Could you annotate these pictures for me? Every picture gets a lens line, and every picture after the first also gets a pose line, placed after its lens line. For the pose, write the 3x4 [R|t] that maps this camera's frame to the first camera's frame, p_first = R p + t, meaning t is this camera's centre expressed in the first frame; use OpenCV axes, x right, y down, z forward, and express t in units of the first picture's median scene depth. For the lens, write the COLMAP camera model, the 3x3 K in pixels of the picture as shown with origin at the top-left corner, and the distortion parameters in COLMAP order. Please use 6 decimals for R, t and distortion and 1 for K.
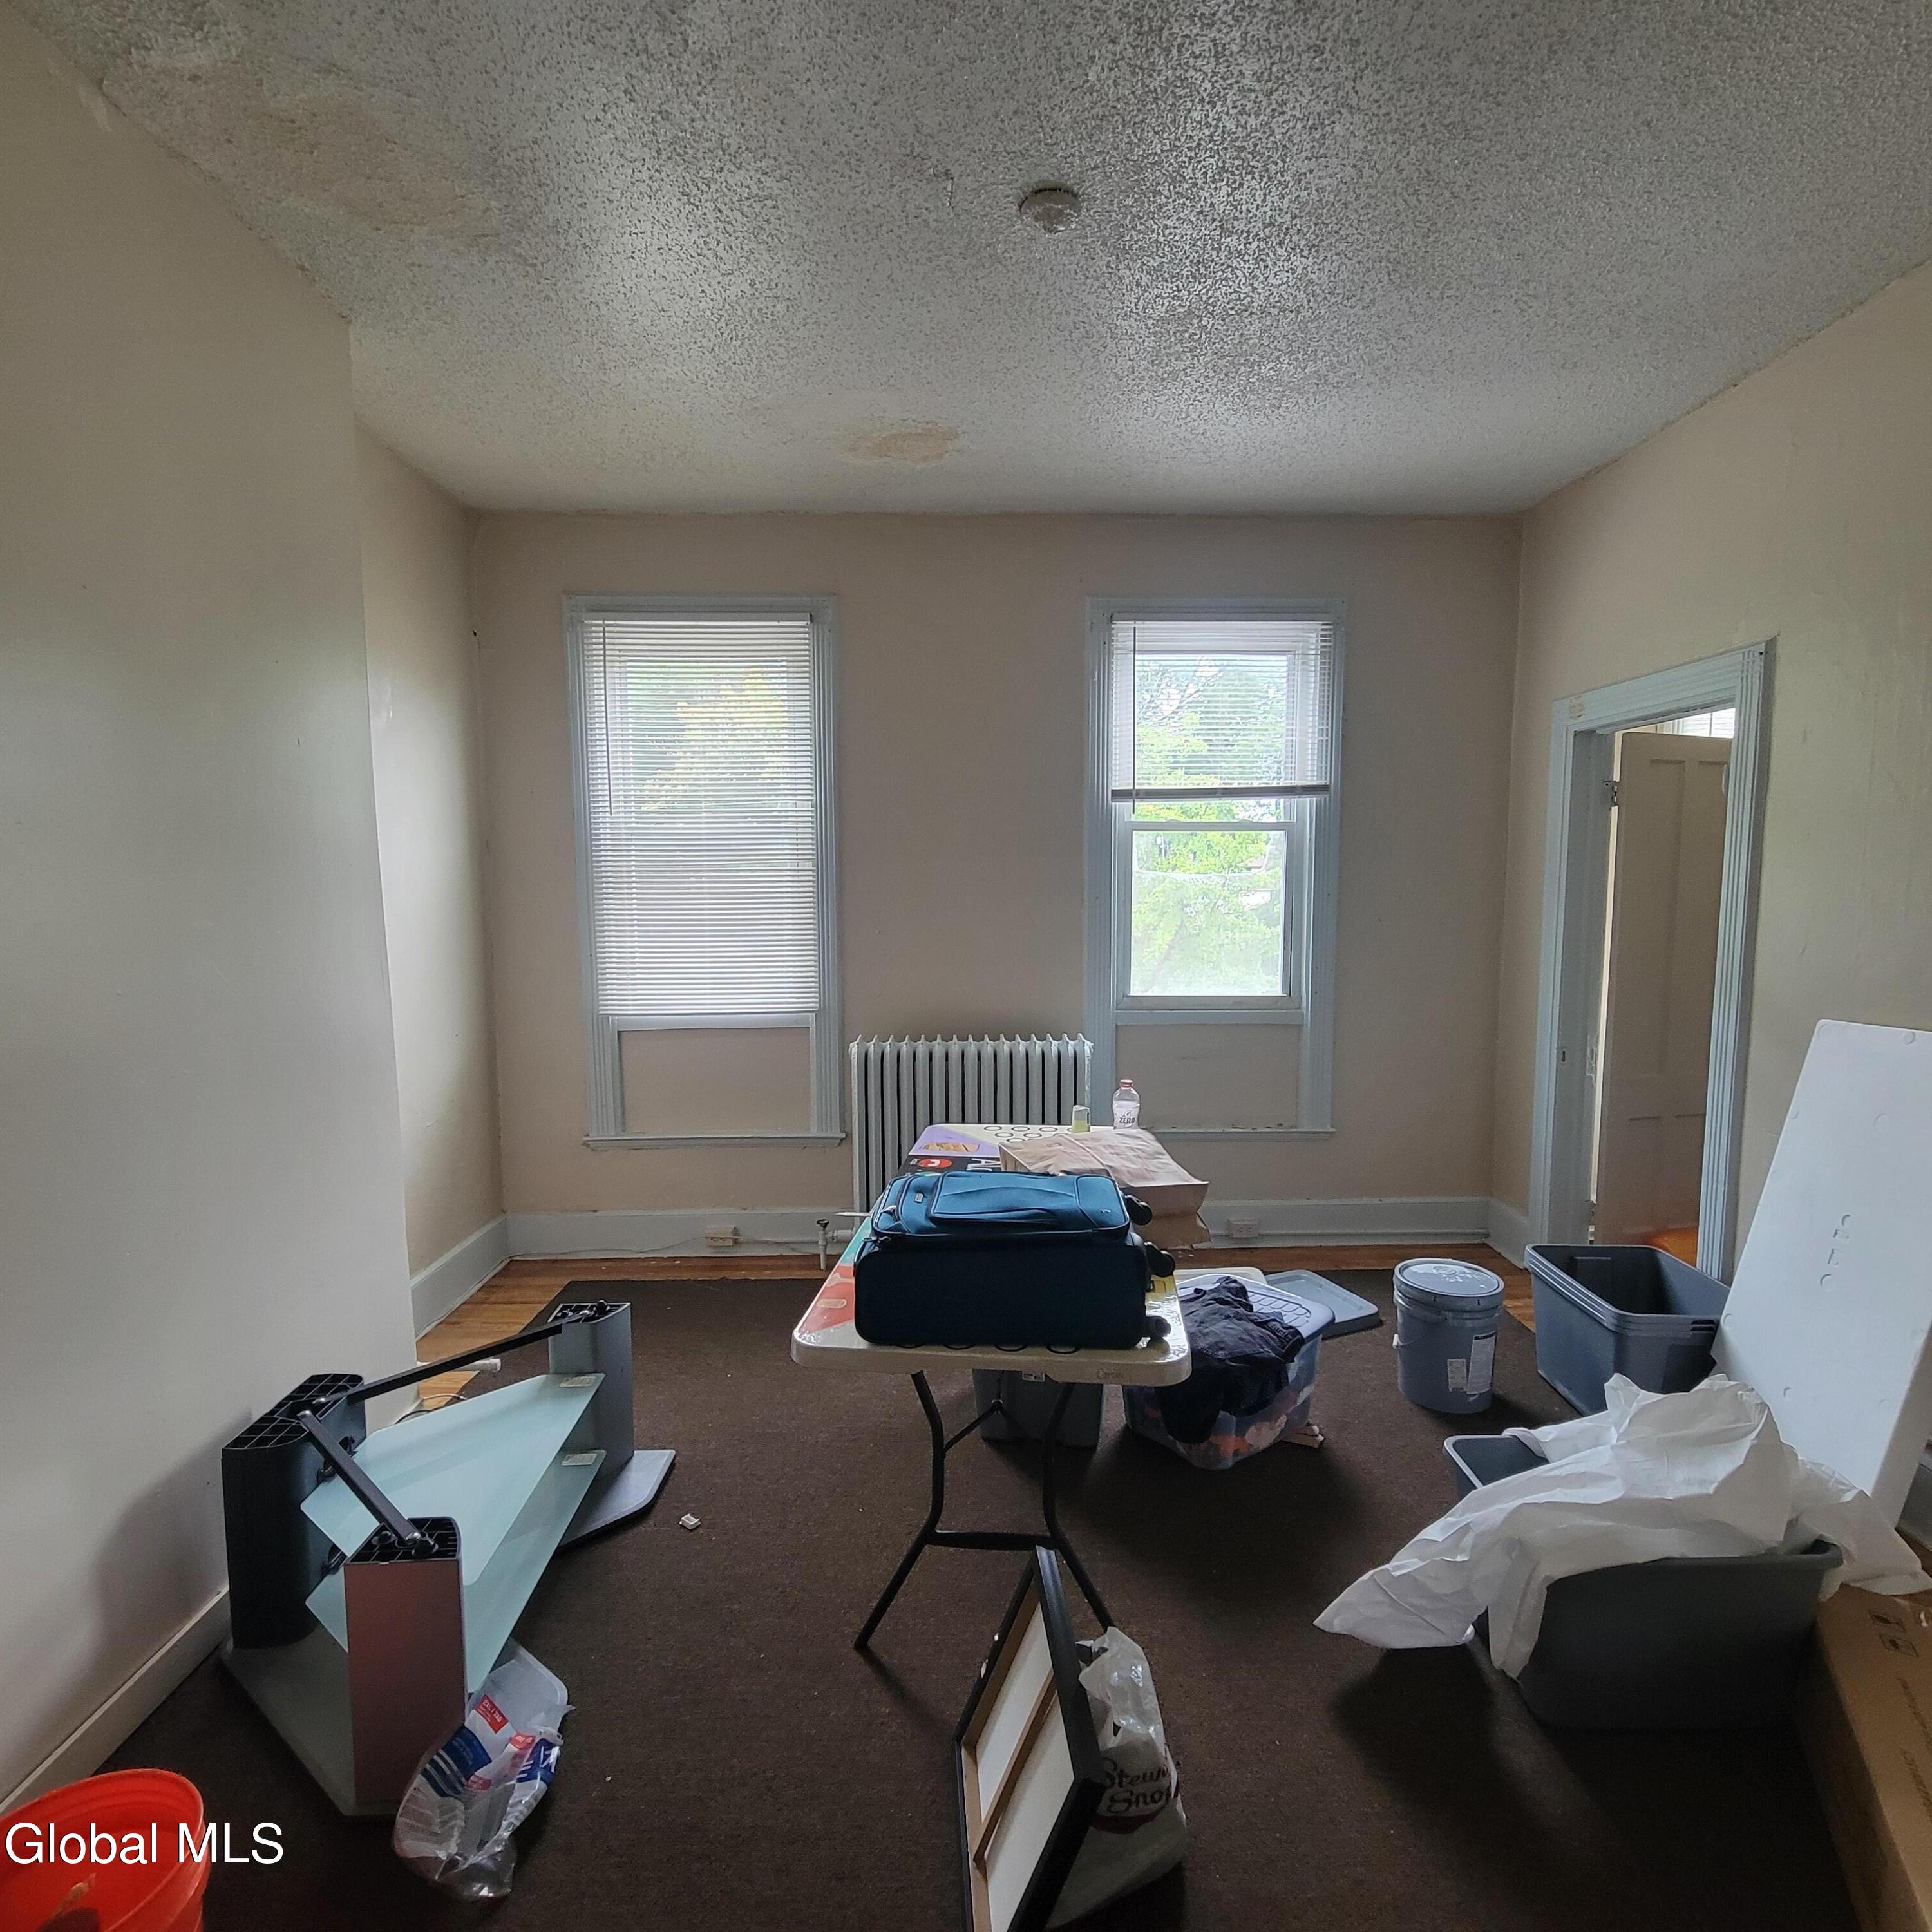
lens RADIAL K [[1037.0, 0, 977.5], [0, 1037.0, 990.6], [0, 0, 1]] dist [0.001009, -0.001140]
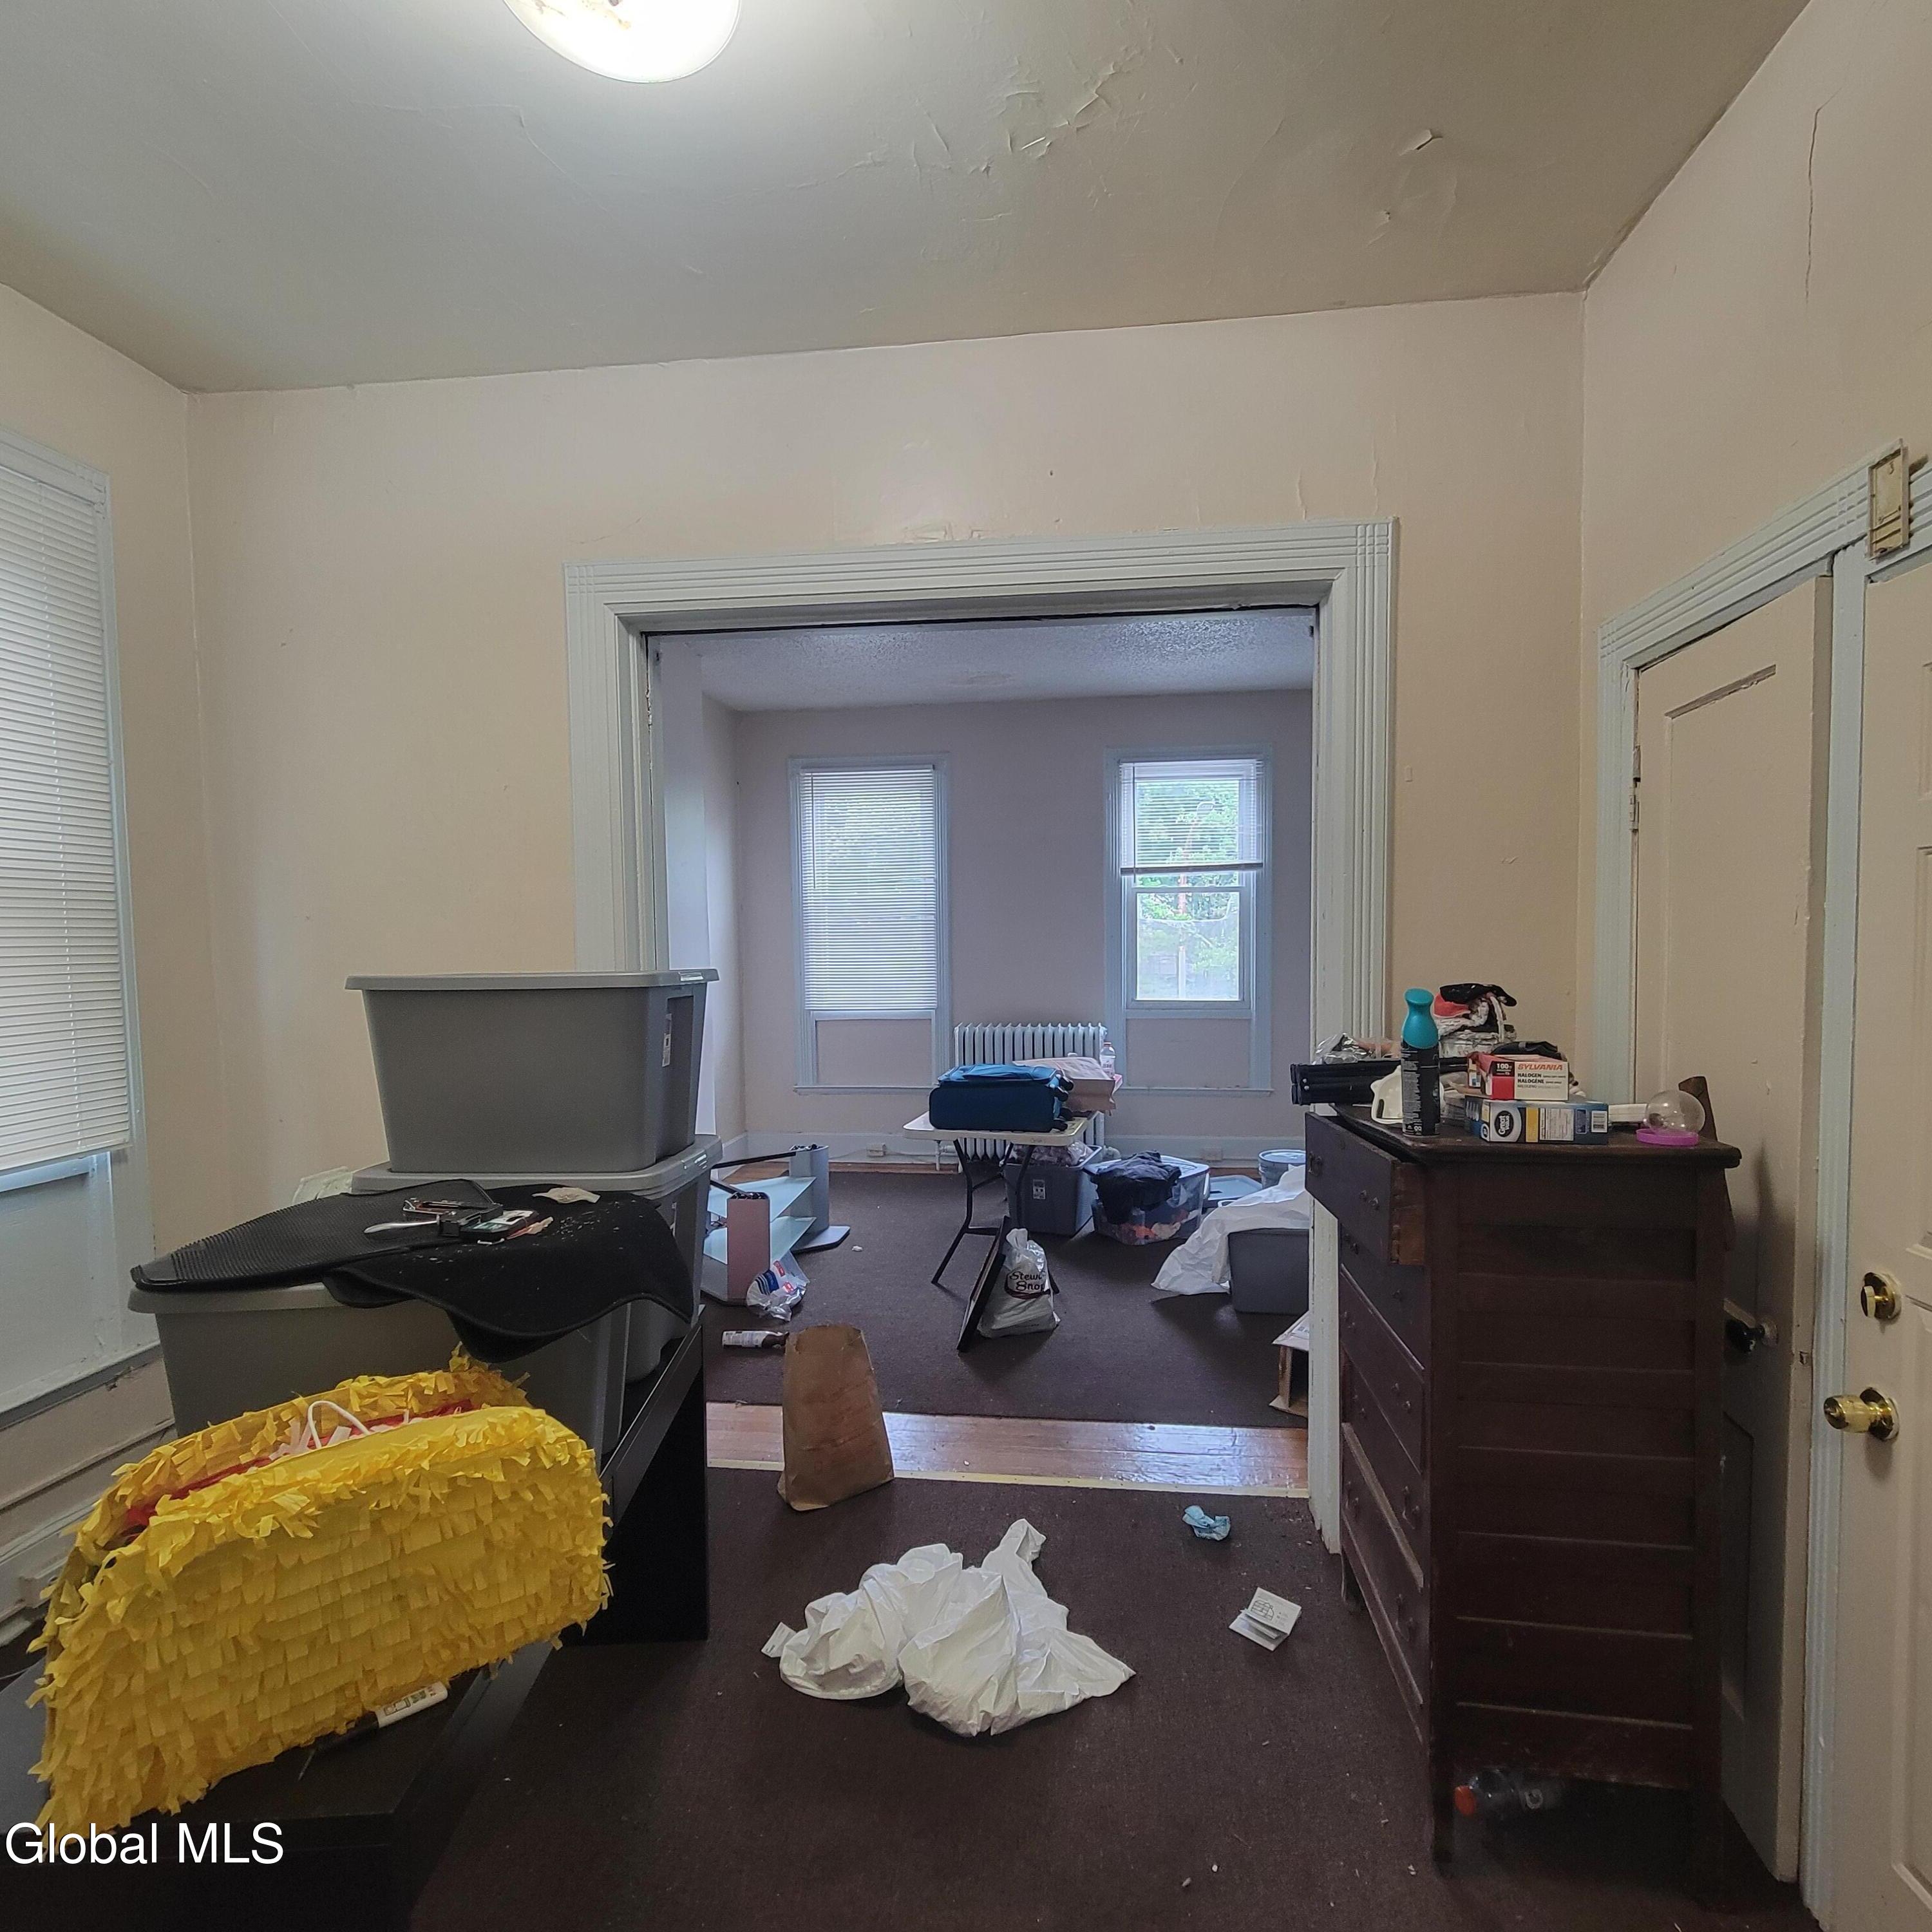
lens RADIAL K [[1037.0, 0, 977.5], [0, 1037.0, 990.6], [0, 0, 1]] dist [0.001009, -0.001140]
pose [[0.988387, 0.001763, -0.151946, 0.156193], [-0.007951, 0.999163, -0.040123, 0.057743], [0.151748, 0.040865, 0.987574, -0.588590]]
